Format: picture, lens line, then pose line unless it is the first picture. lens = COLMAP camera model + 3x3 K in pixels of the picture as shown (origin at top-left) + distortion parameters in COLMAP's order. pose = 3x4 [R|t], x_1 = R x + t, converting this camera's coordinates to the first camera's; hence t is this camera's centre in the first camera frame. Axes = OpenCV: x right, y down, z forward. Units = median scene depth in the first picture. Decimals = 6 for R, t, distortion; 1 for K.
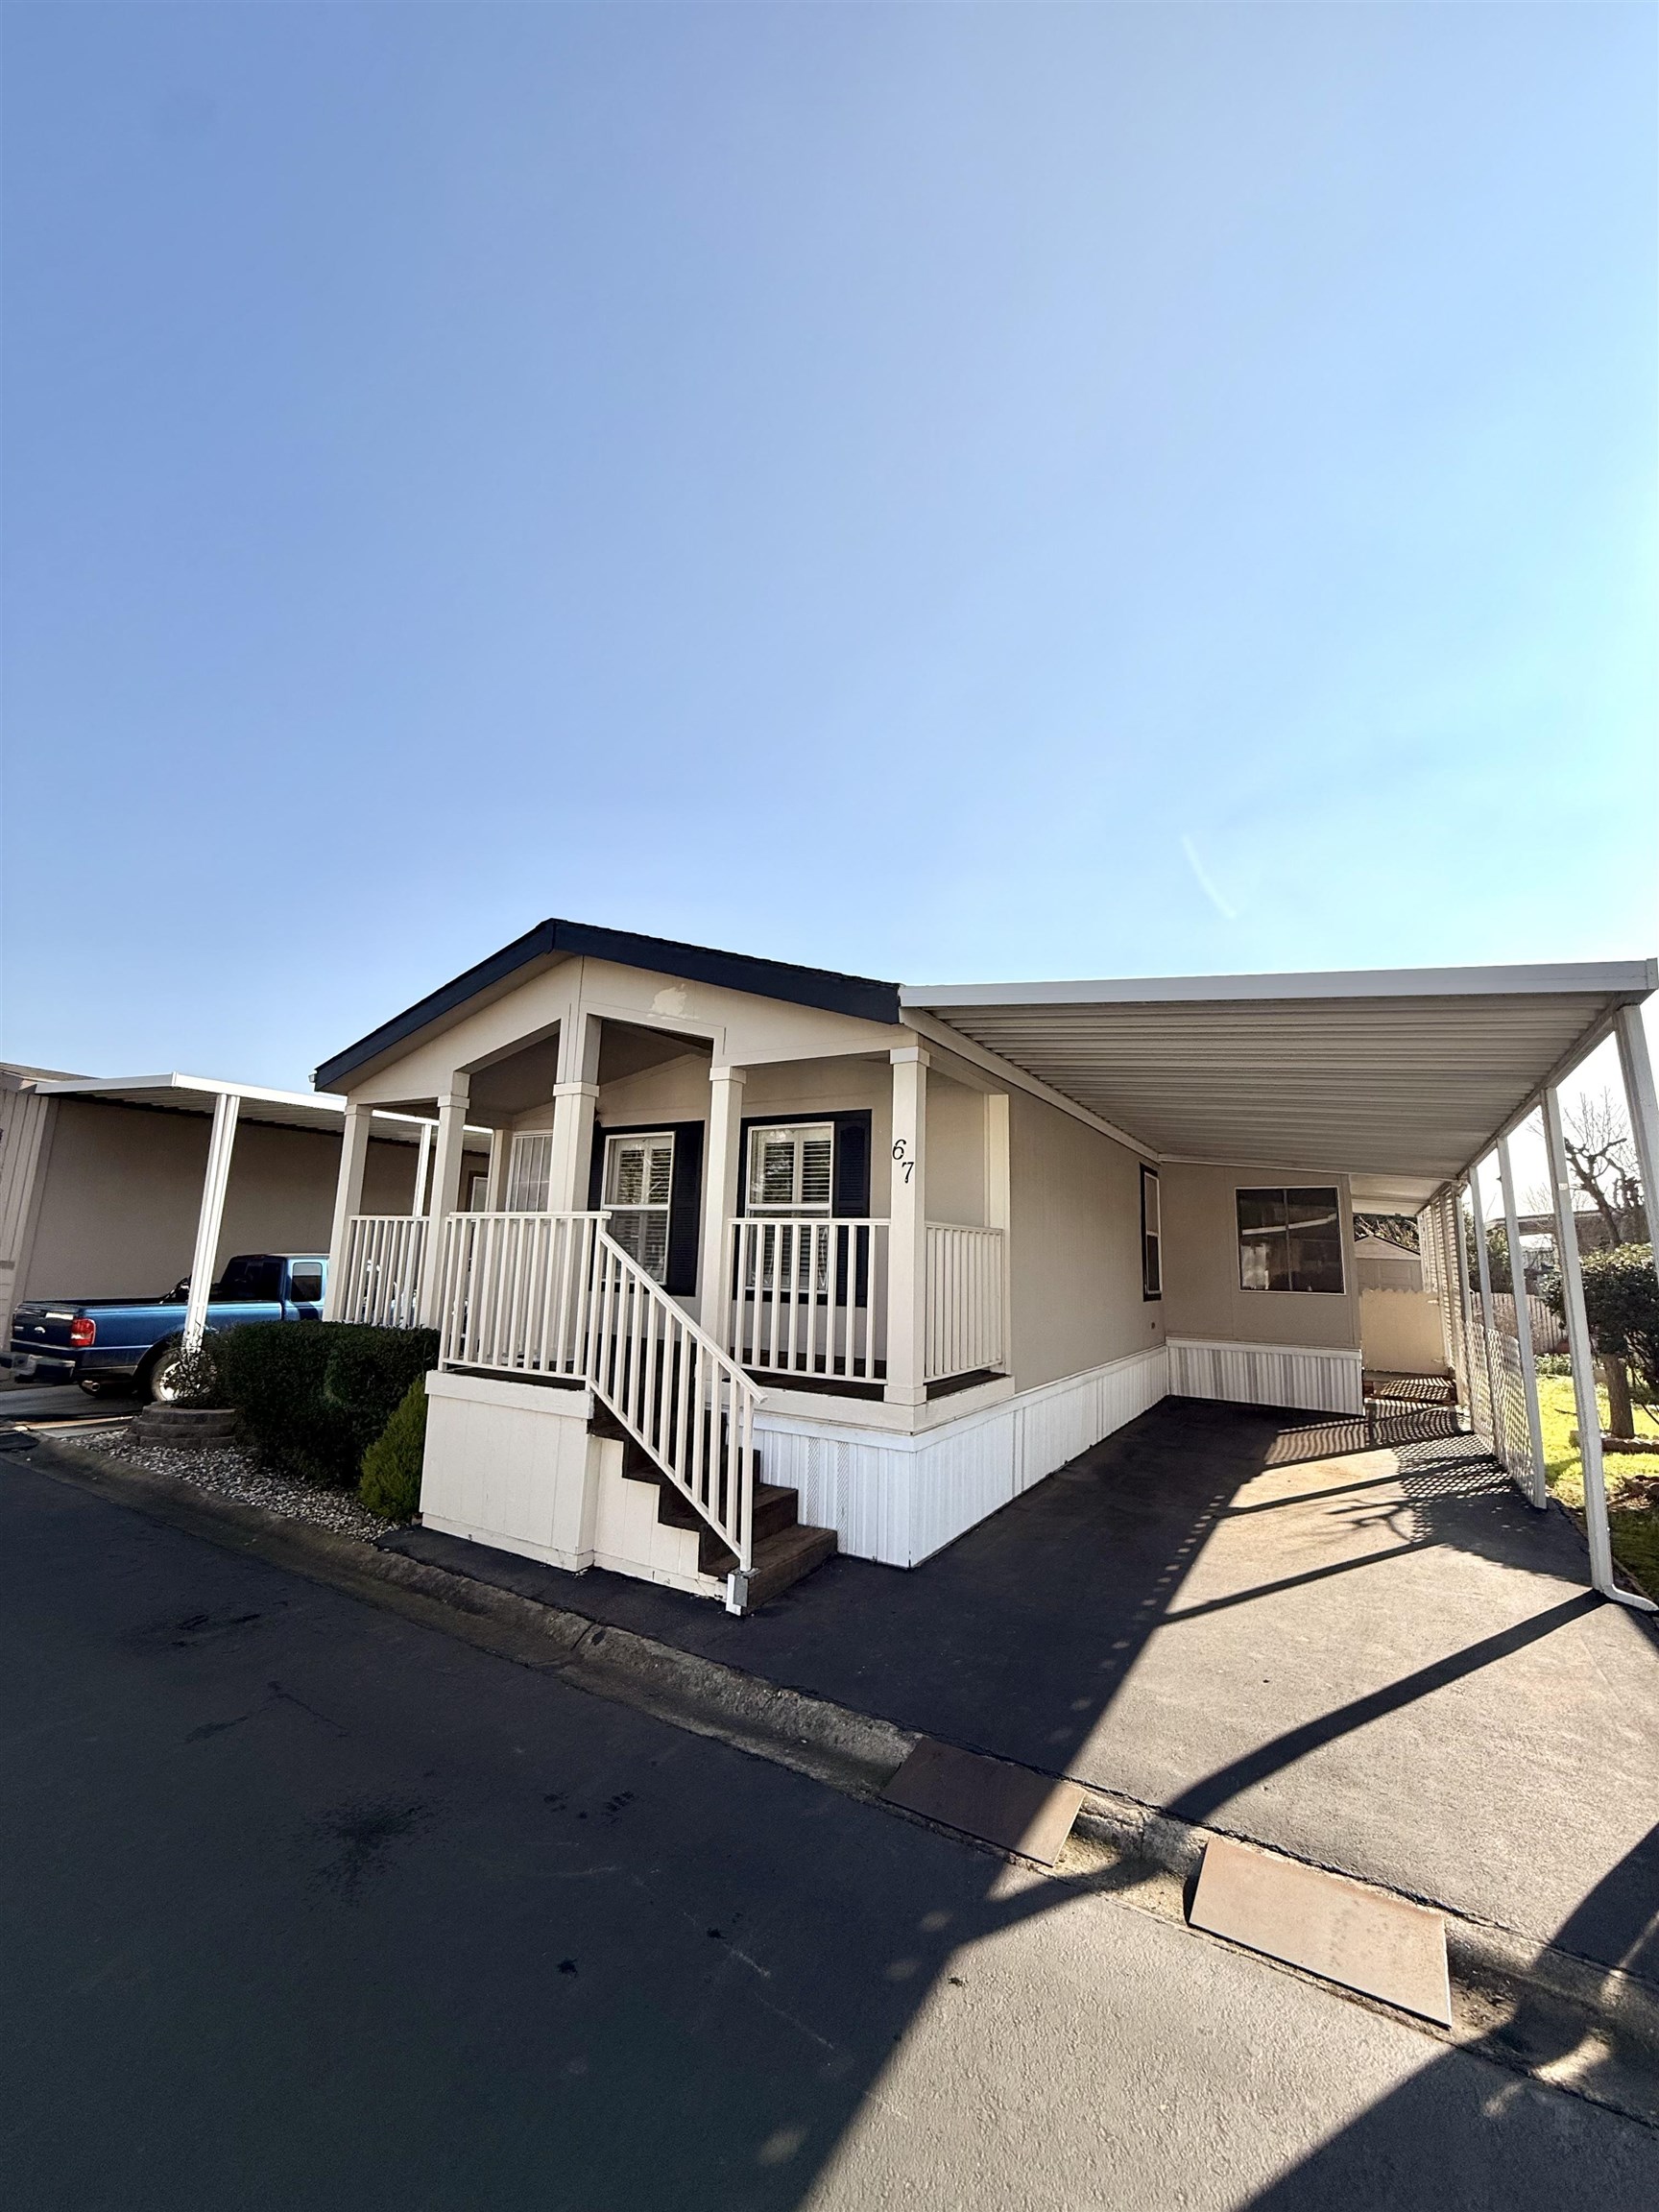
lens RADIAL K [[890.9, 0, 828.1], [0, 890.9, 1107.0], [0, 0, 1]] dist [-0.002871, -0.000545]
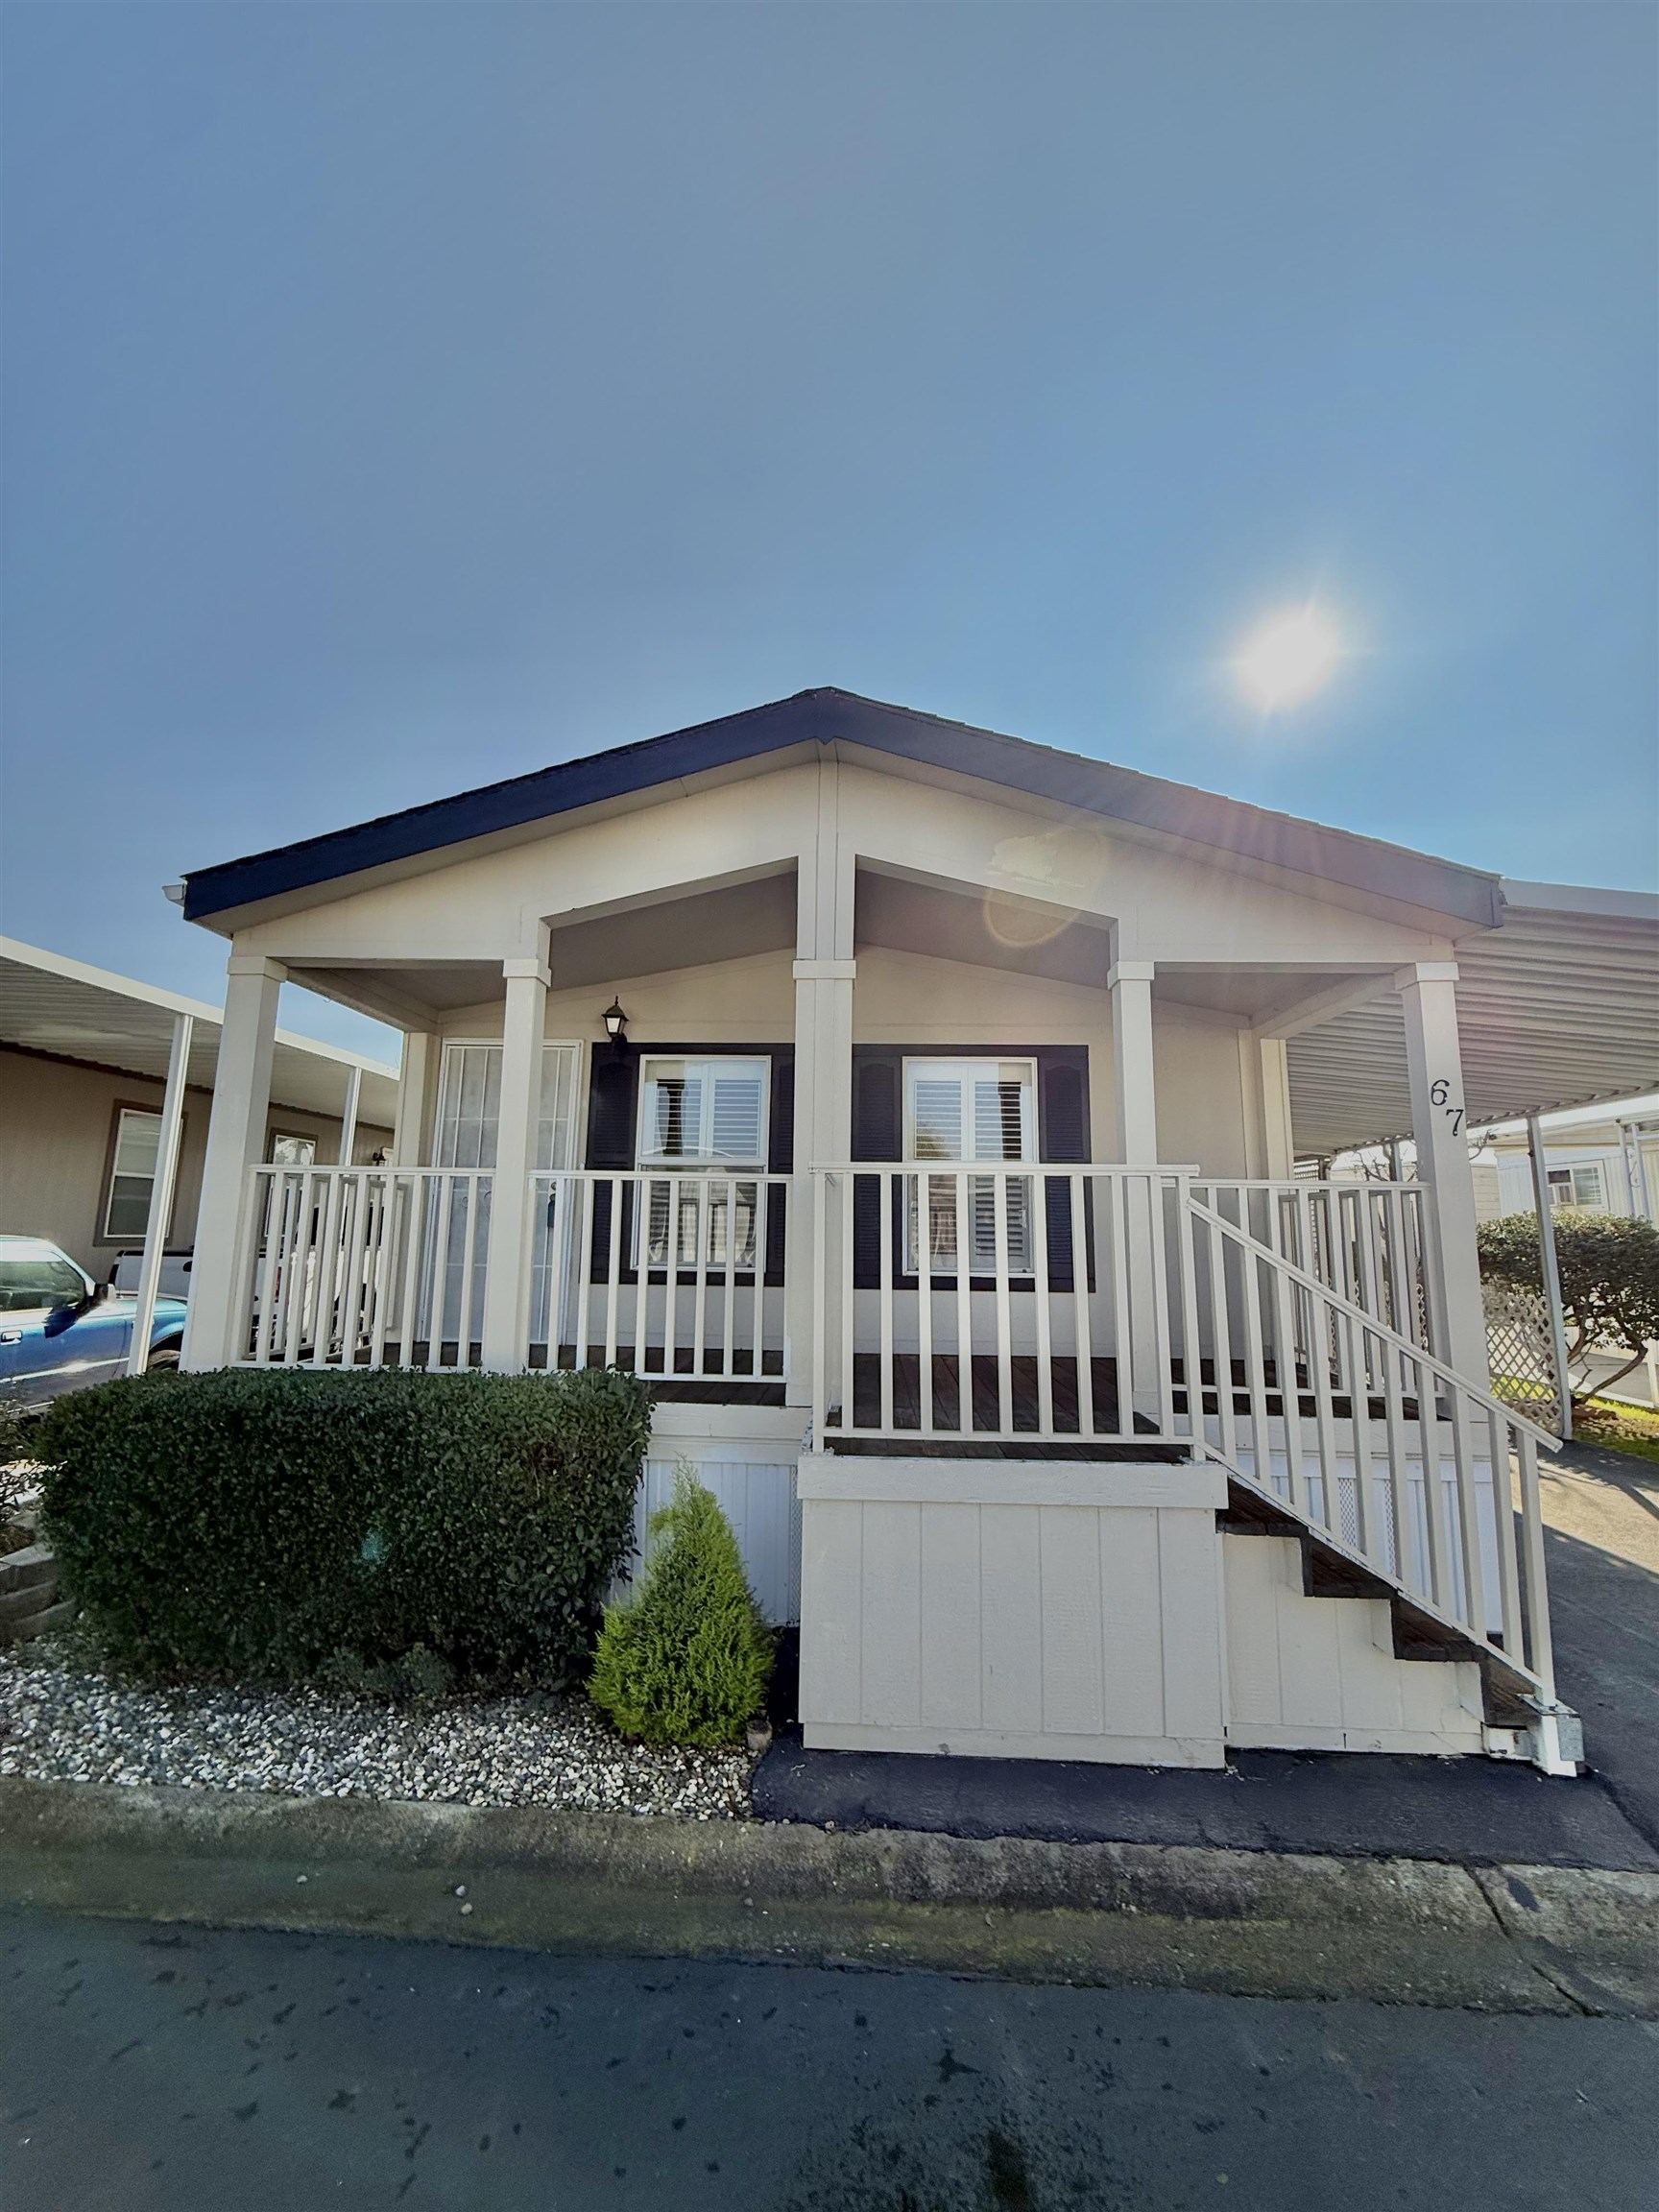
lens RADIAL K [[890.9, 0, 844.2], [0, 890.9, 1097.3], [0, 0, 1]] dist [-0.002871, -0.000545]
pose [[0.877937, 0.057622, 0.475296, -0.629761], [-0.070973, 0.997426, 0.010175, 0.068282], [-0.473486, -0.042666, 0.879767, 0.478187]]
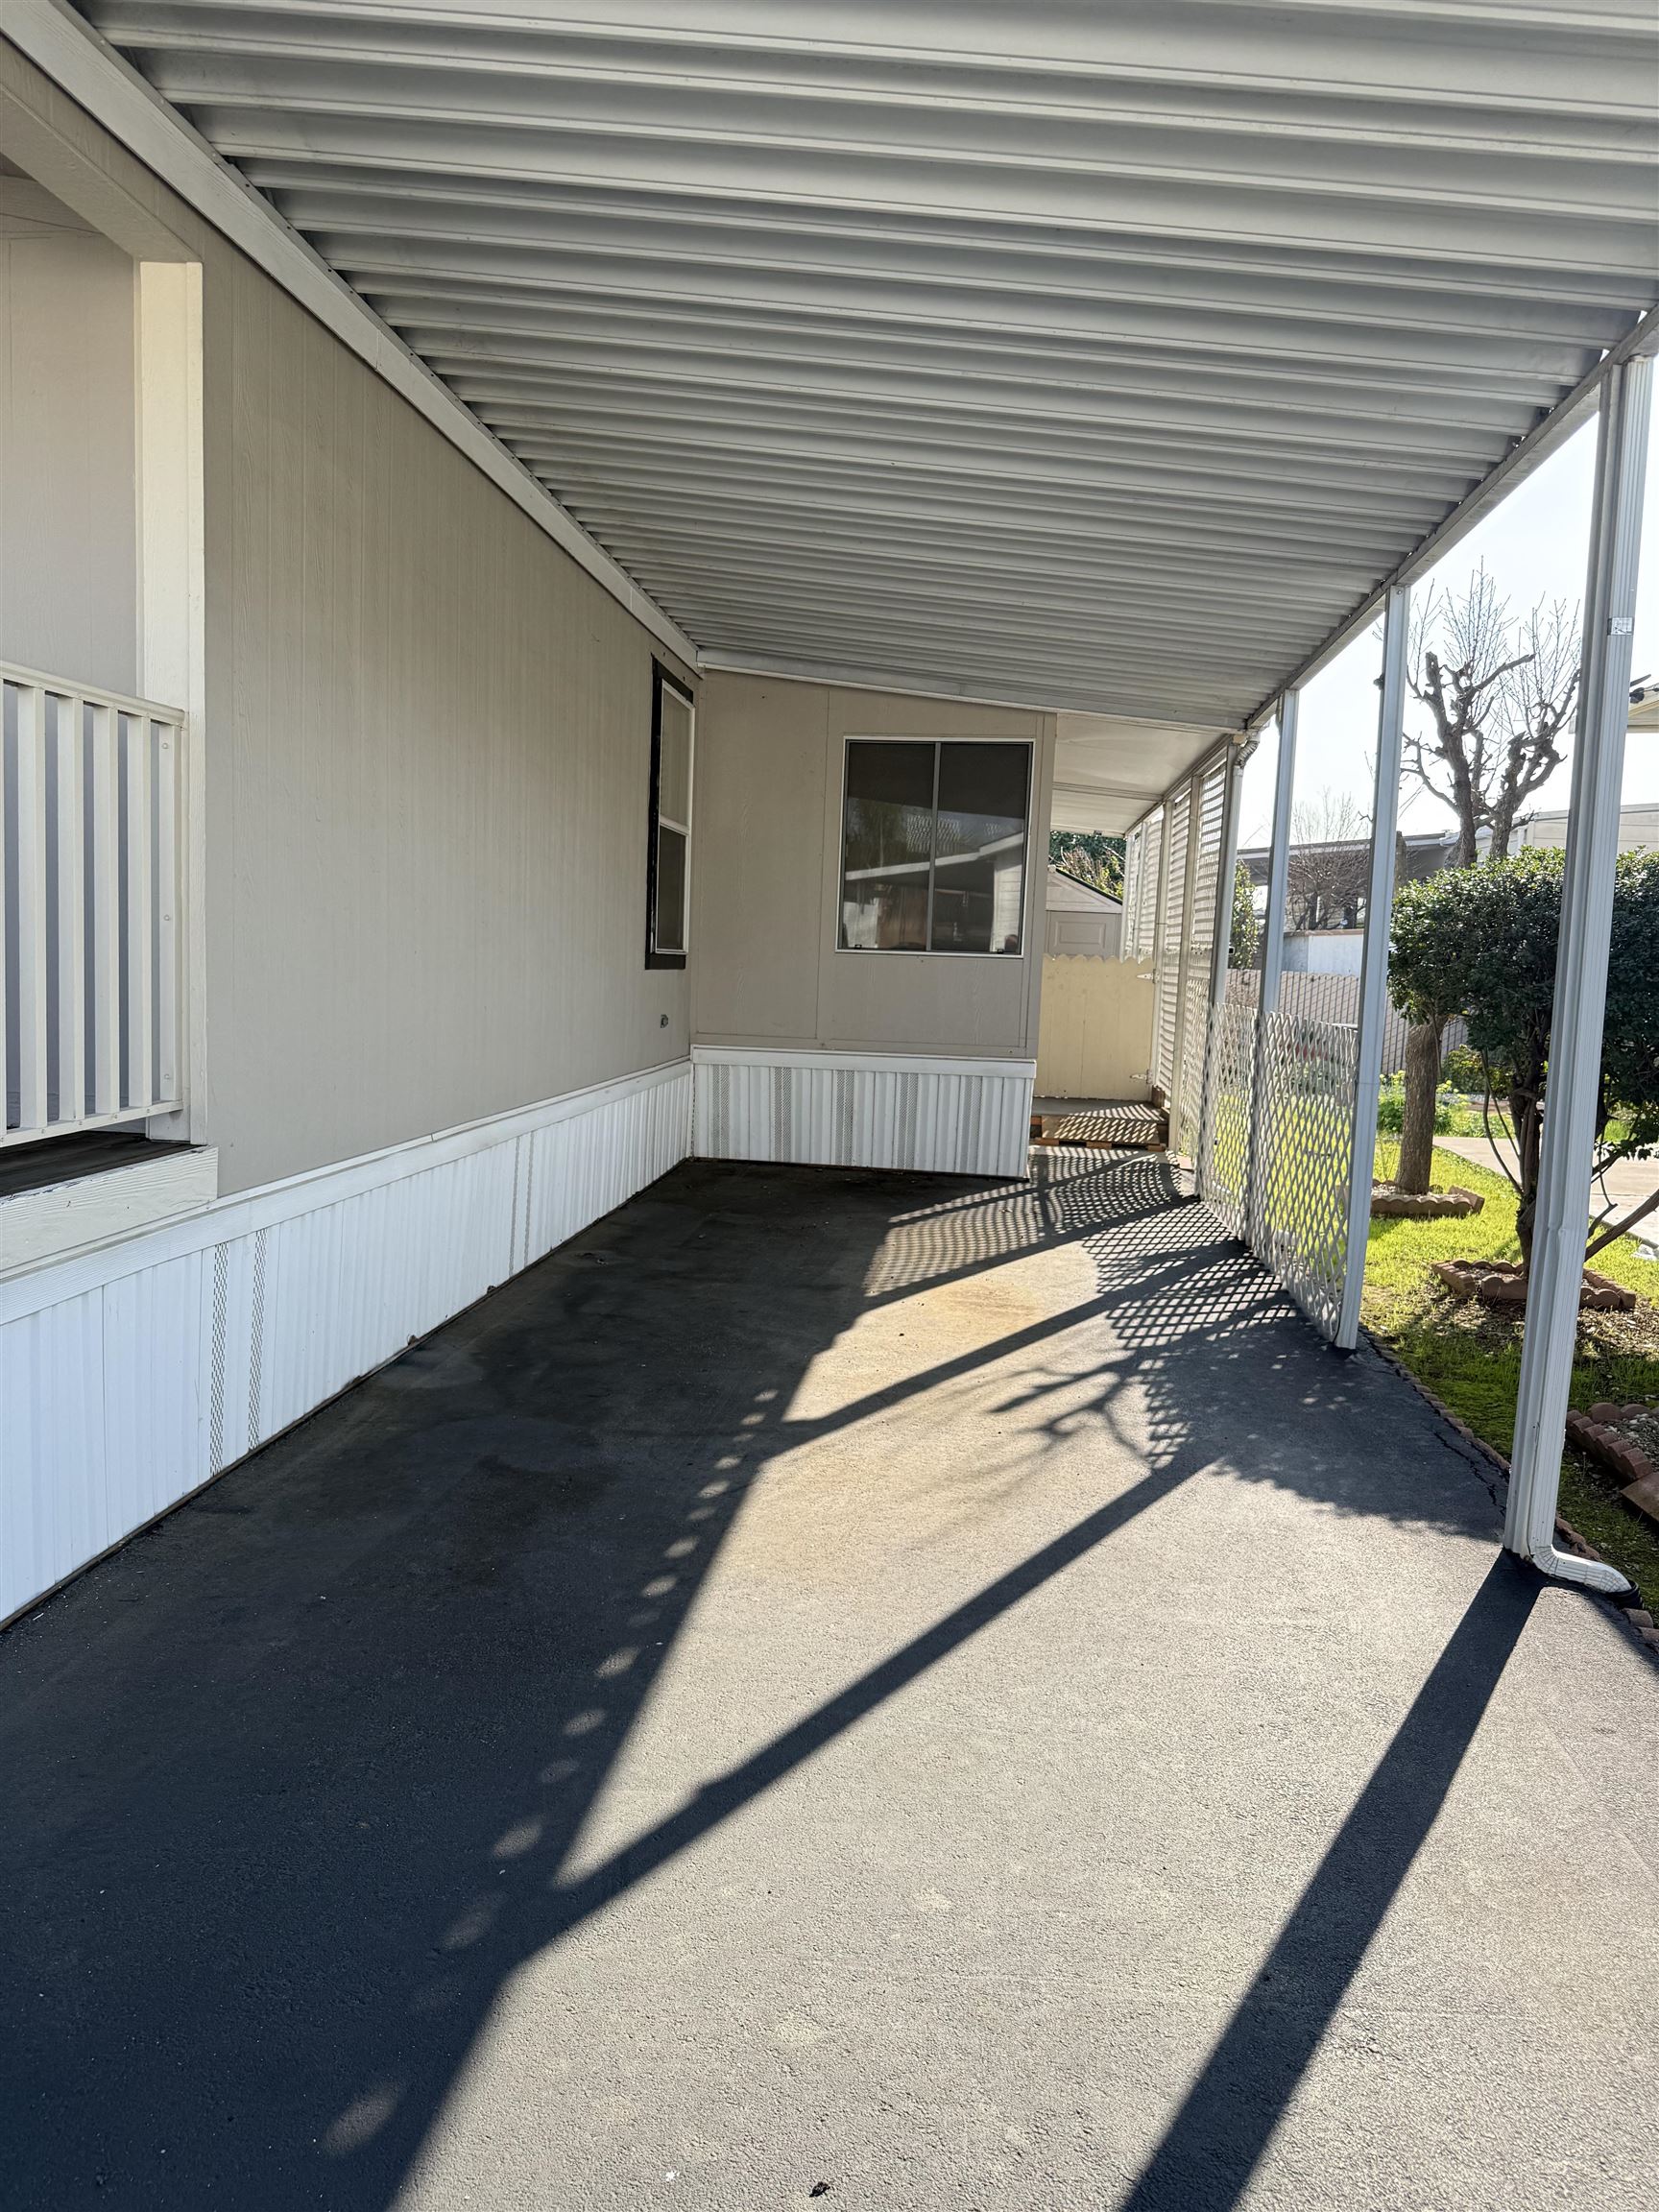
lens RADIAL K [[1569.6, 0, 821.8], [0, 1569.6, 1100.0], [0, 0, 1]] dist [0.030897, -0.043094]
pose [[0.913841, -0.034562, 0.404599, 0.180599], [-0.077356, 0.963308, 0.257009, 0.115382], [-0.398636, -0.266163, 0.877637, 0.393039]]
